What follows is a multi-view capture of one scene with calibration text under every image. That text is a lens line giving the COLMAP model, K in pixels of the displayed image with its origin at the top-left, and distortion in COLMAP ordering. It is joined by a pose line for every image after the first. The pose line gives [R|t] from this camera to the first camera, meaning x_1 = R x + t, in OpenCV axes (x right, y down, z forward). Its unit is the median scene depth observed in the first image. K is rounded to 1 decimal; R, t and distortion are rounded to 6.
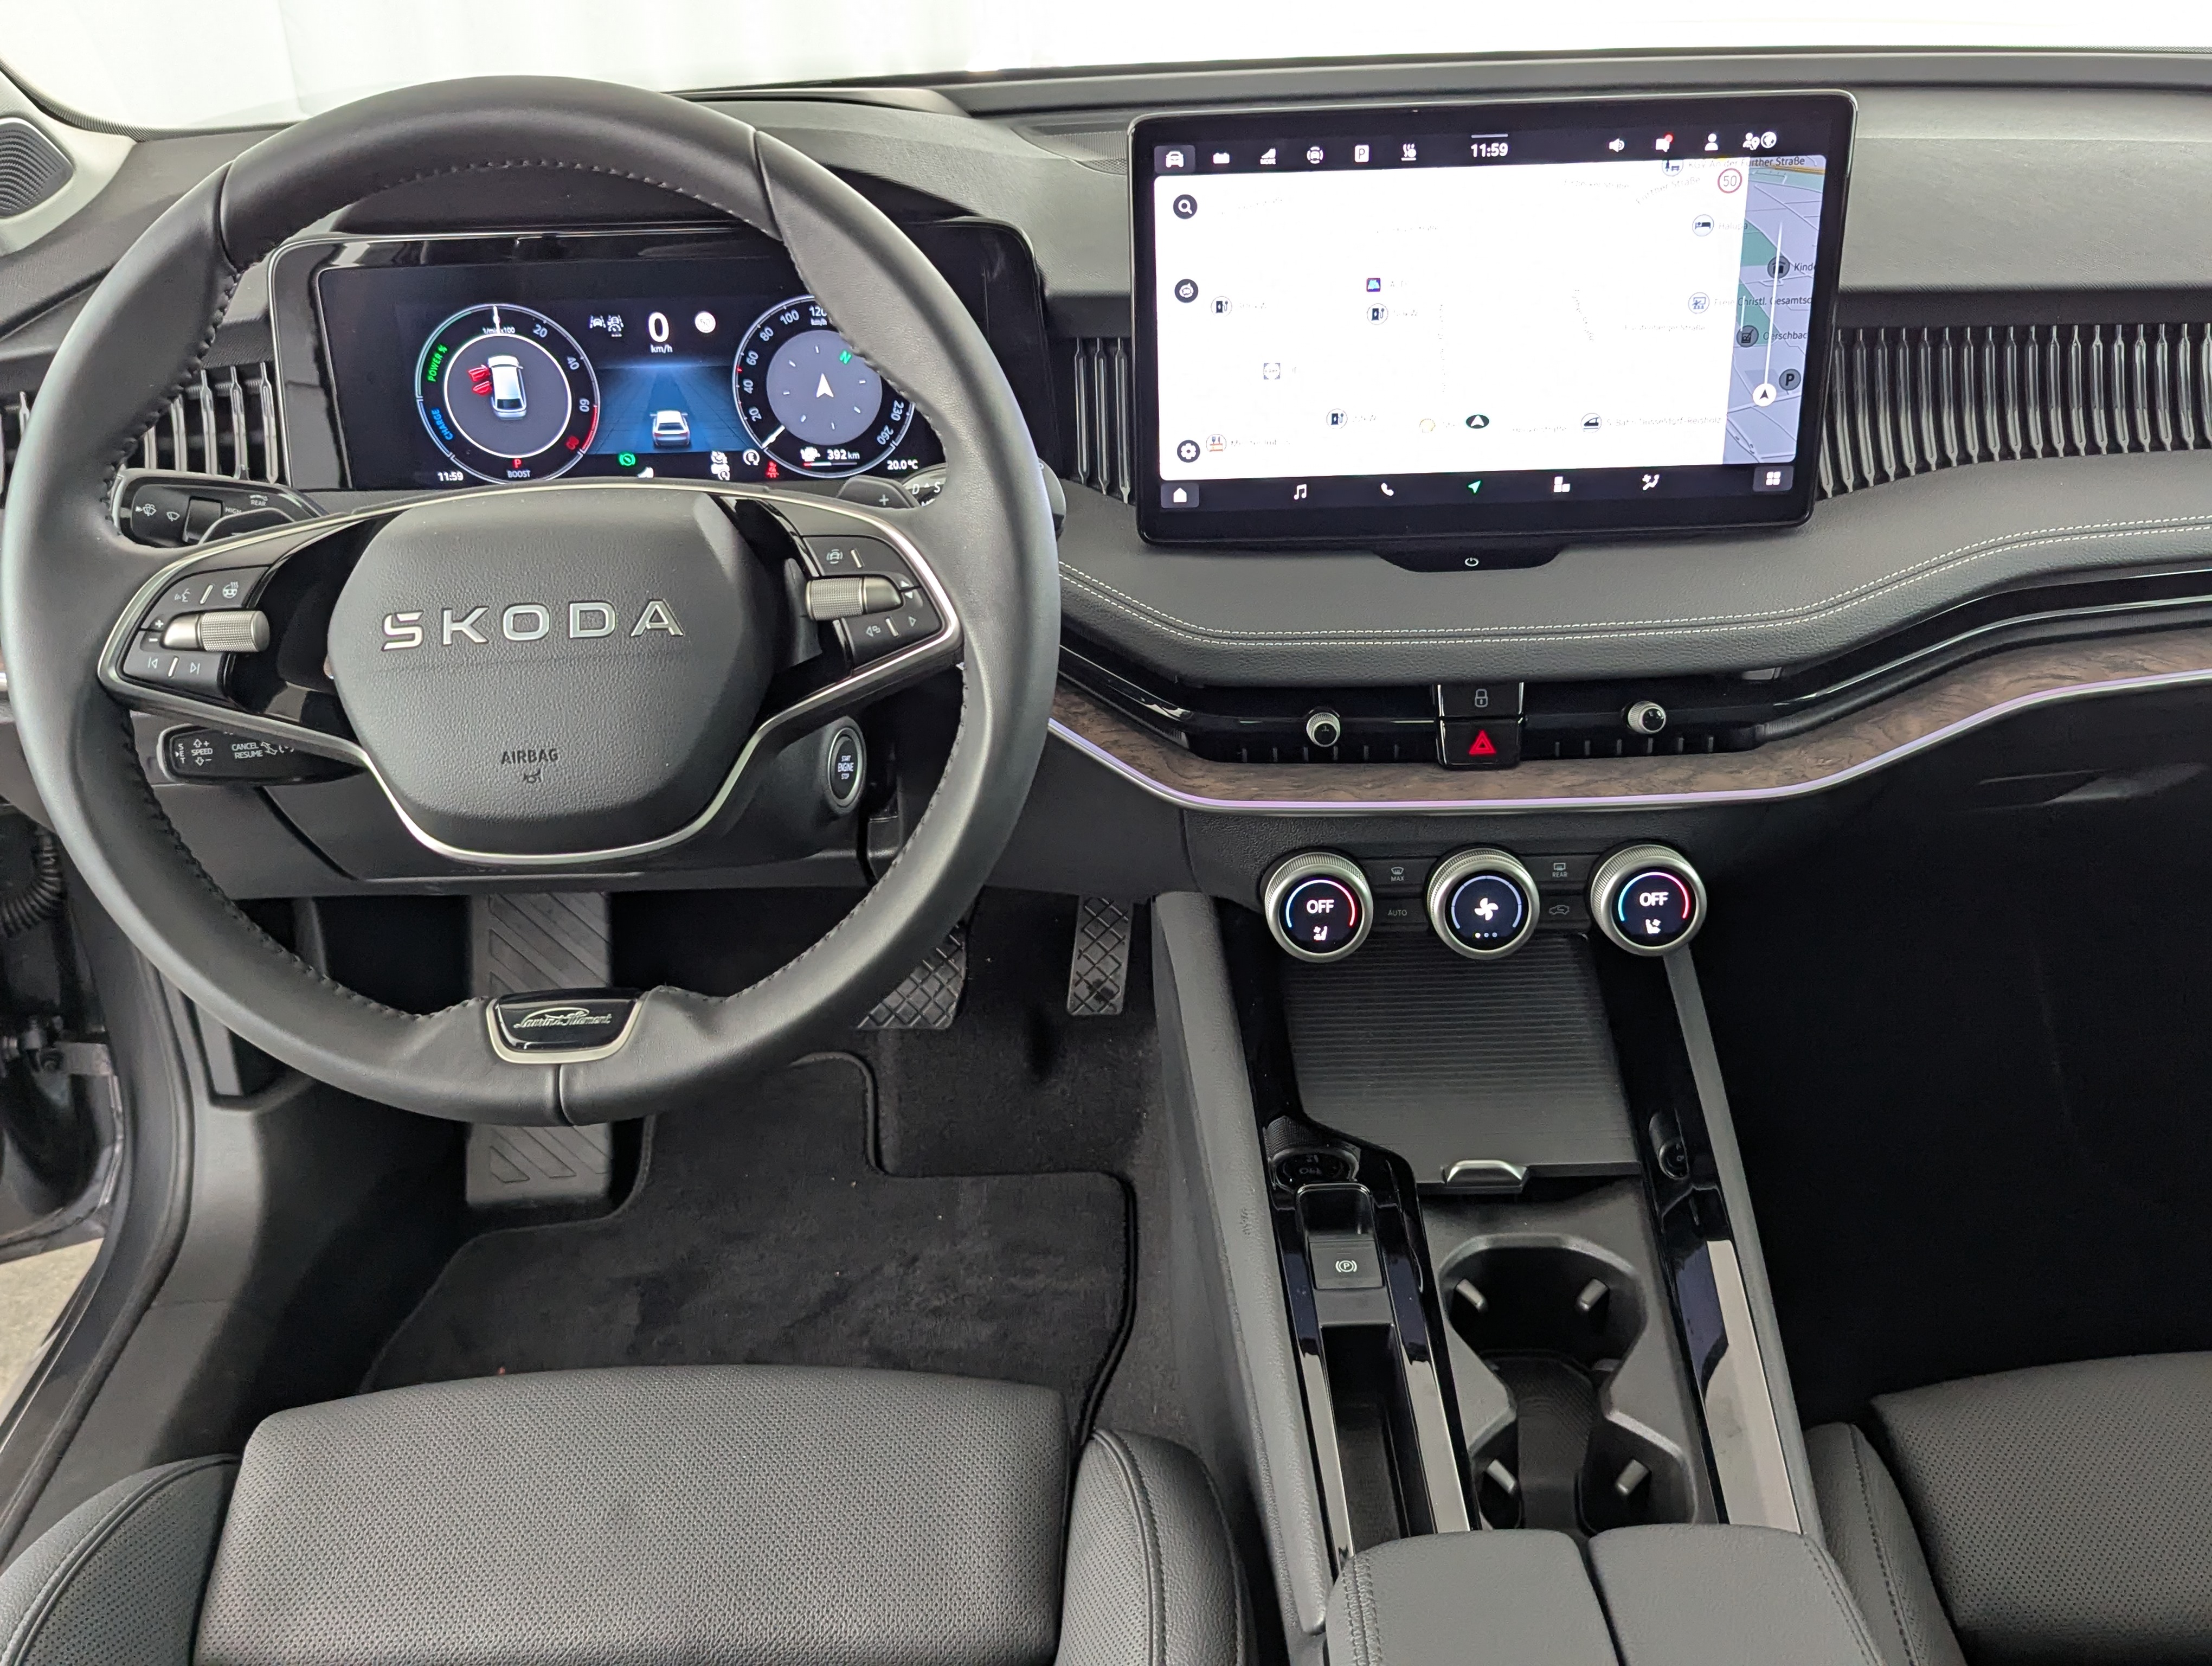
lens RADIAL K [[2090.2, 0, 1106.0], [0, 2090.2, 833.0], [0, 0, 1]] dist [0.060299, -0.156445]
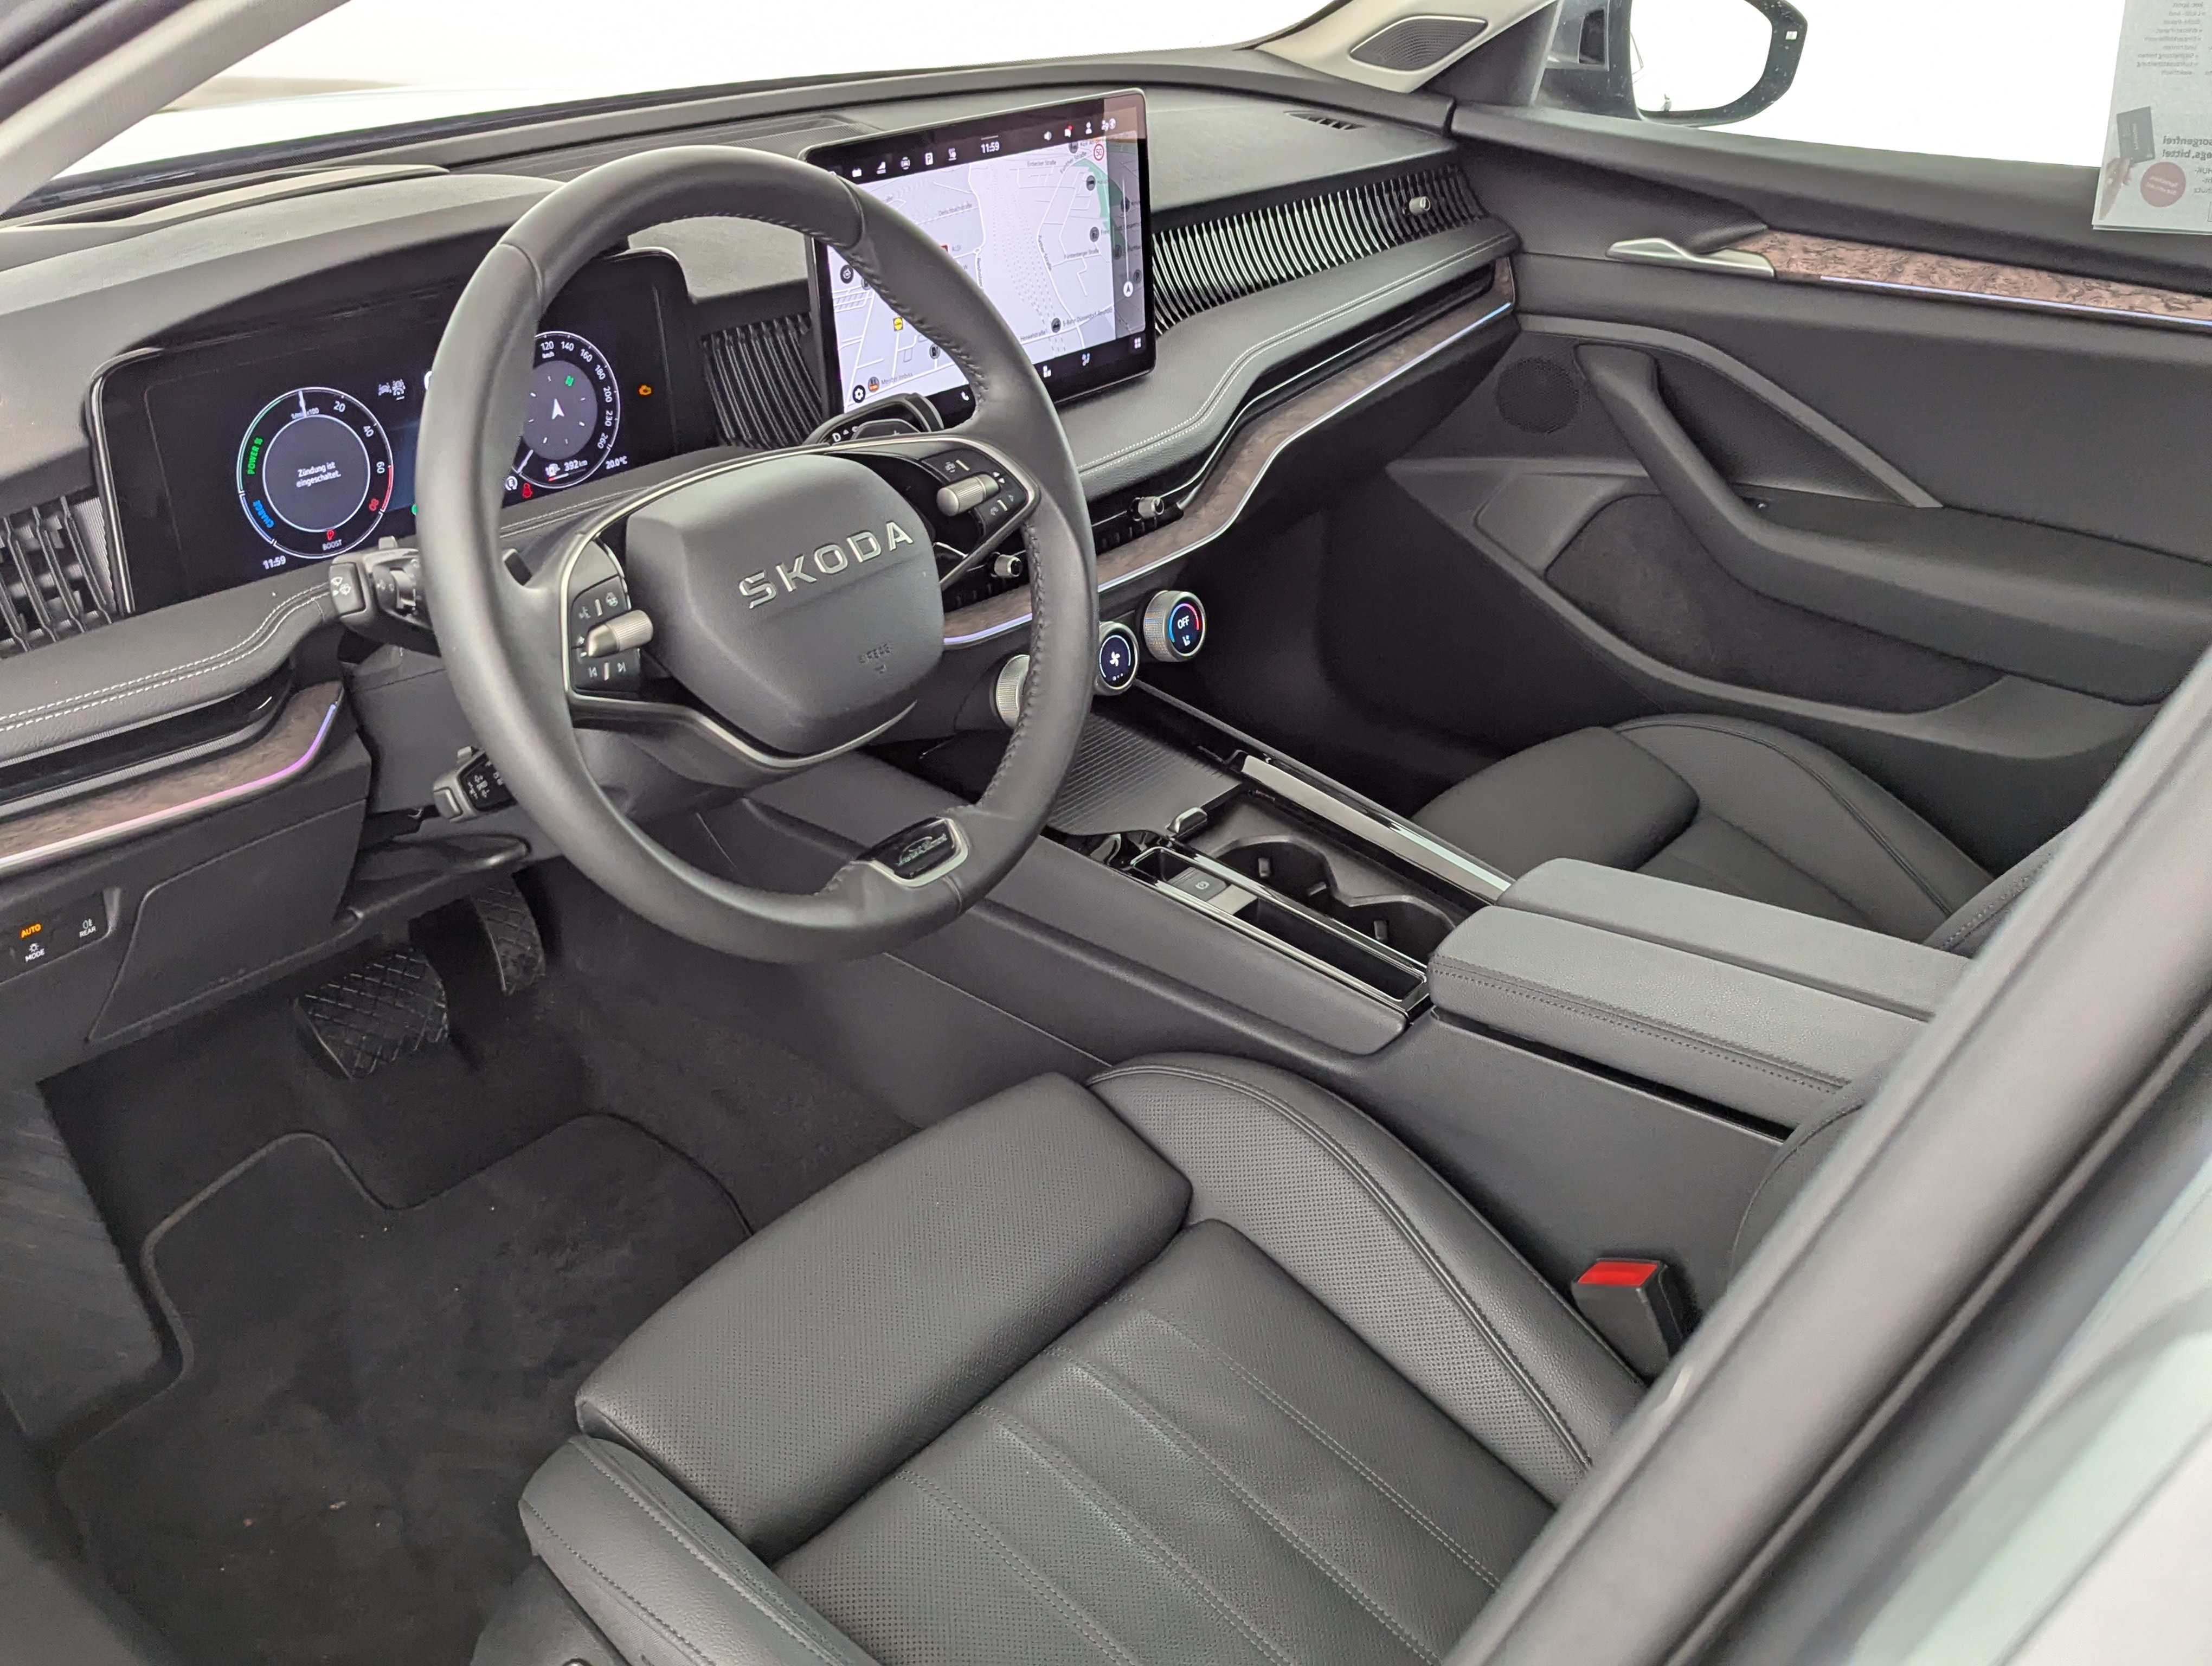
lens RADIAL K [[2090.2, 0, 1106.0], [0, 2090.2, 833.0], [0, 0, 1]] dist [0.060299, -0.156445]
pose [[0.631426, -0.328463, 0.702434, -0.885301], [0.342487, 0.930844, 0.127404, -0.038565], [-0.695704, 0.160128, 0.700253, 0.002111]]
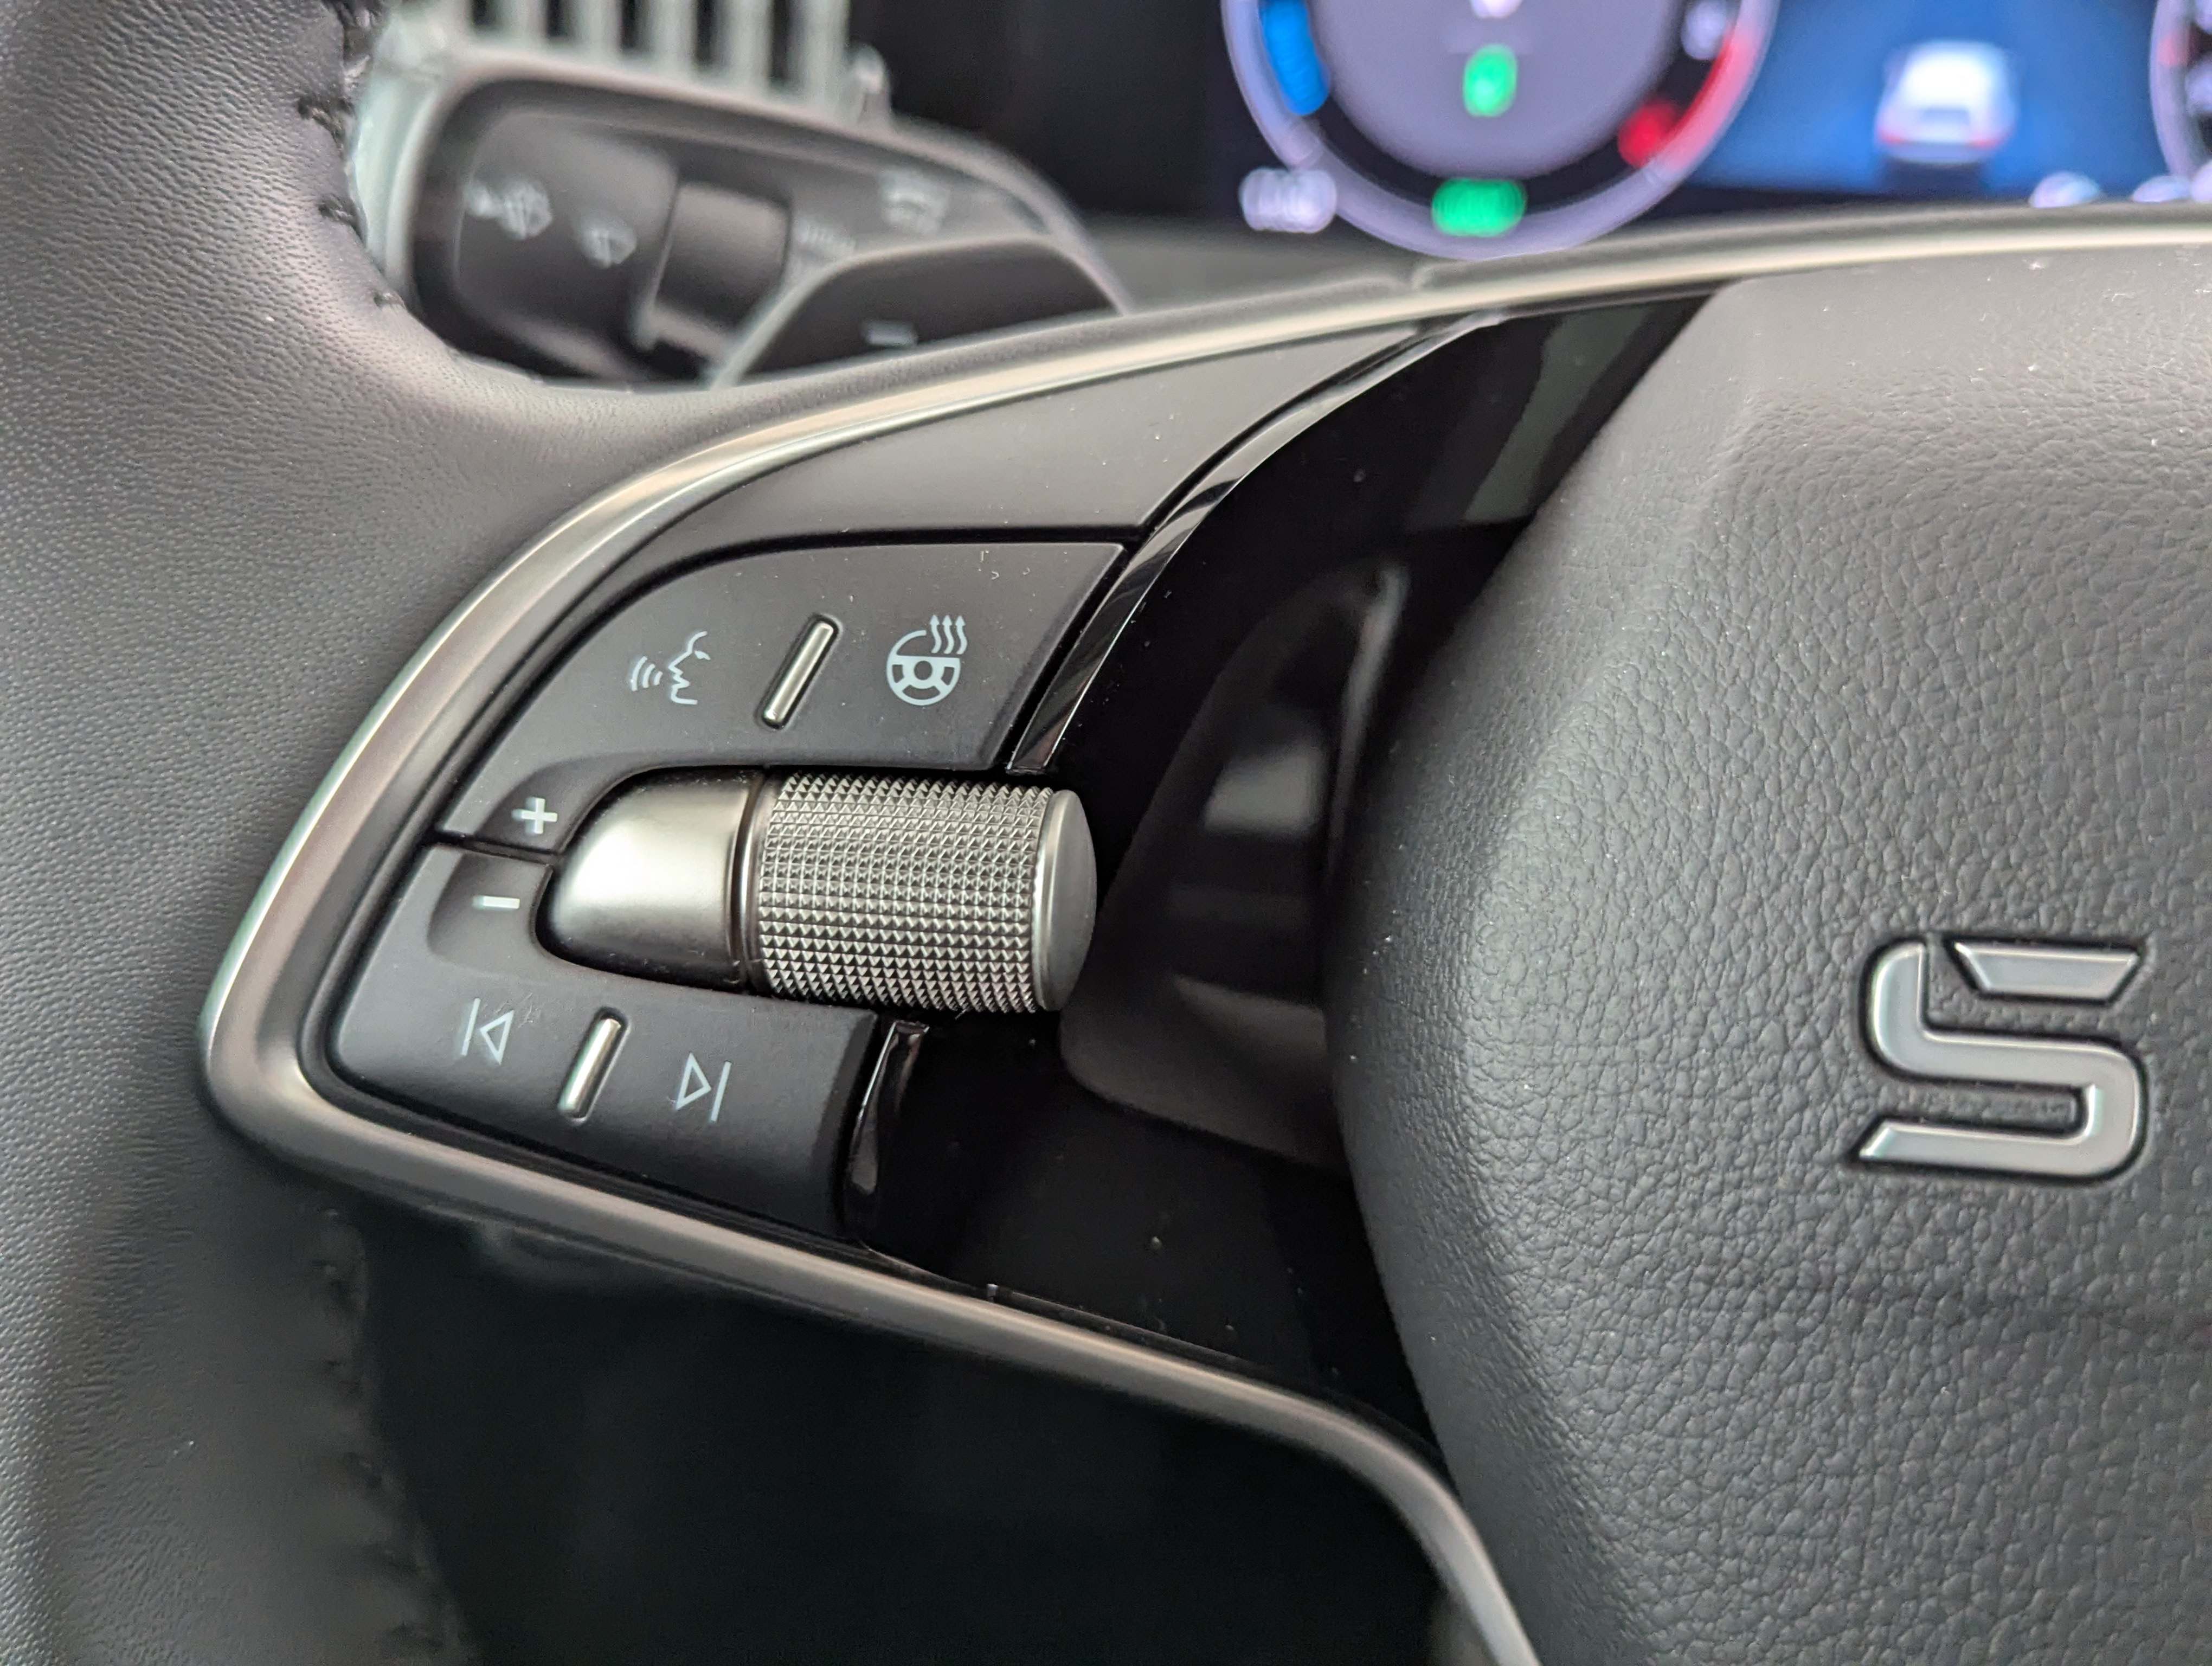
lens RADIAL K [[2090.2, 0, 1106.0], [0, 2090.2, 833.0], [0, 0, 1]] dist [0.060299, -0.156445]
pose [[0.985040, 0.110643, -0.132112, -0.299511], [-0.099138, 0.990930, 0.090713, -0.094580], [0.140951, -0.076258, 0.987075, 0.655829]]
